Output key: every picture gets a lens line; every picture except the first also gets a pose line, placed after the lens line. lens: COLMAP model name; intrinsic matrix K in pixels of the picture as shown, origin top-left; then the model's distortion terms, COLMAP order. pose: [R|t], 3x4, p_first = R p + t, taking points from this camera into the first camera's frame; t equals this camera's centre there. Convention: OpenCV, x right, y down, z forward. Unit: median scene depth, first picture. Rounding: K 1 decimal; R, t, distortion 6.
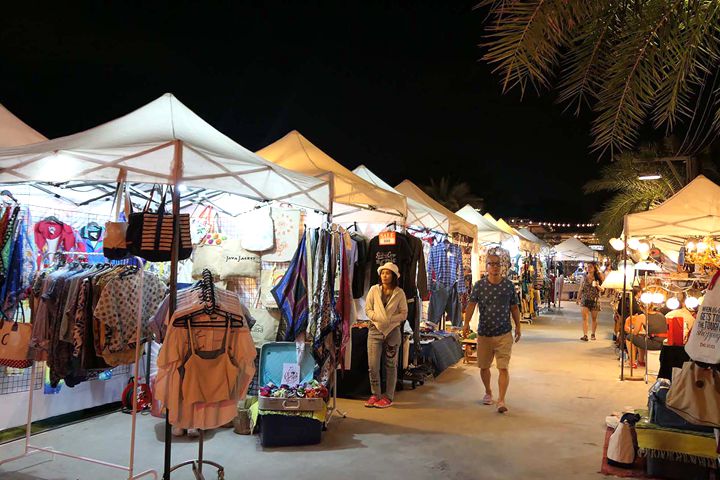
lens RADIAL K [[611.2, 0, 360.0], [0, 611.2, 240.0], [0, 0, 1]] dist [0.002312, 0.002827]
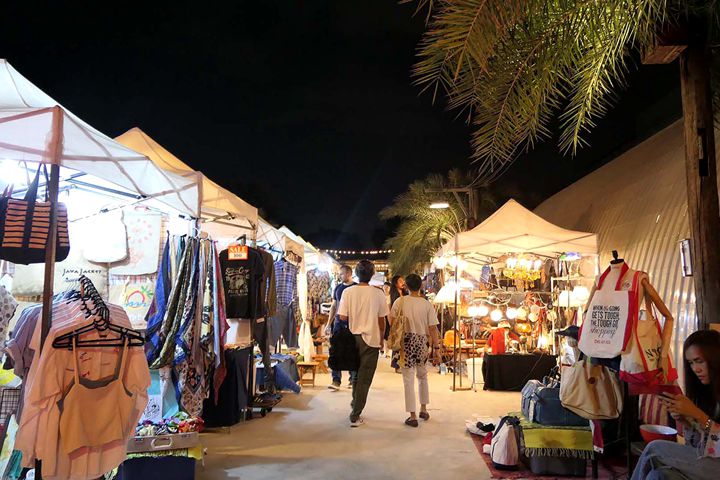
lens RADIAL K [[611.2, 0, 360.0], [0, 611.2, 240.0], [0, 0, 1]] dist [0.002312, 0.002827]
pose [[0.934459, 0.012085, 0.355866, -0.149324], [0.005379, 0.998831, -0.048043, 0.031428], [-0.356030, 0.046809, 0.933301, 0.103573]]
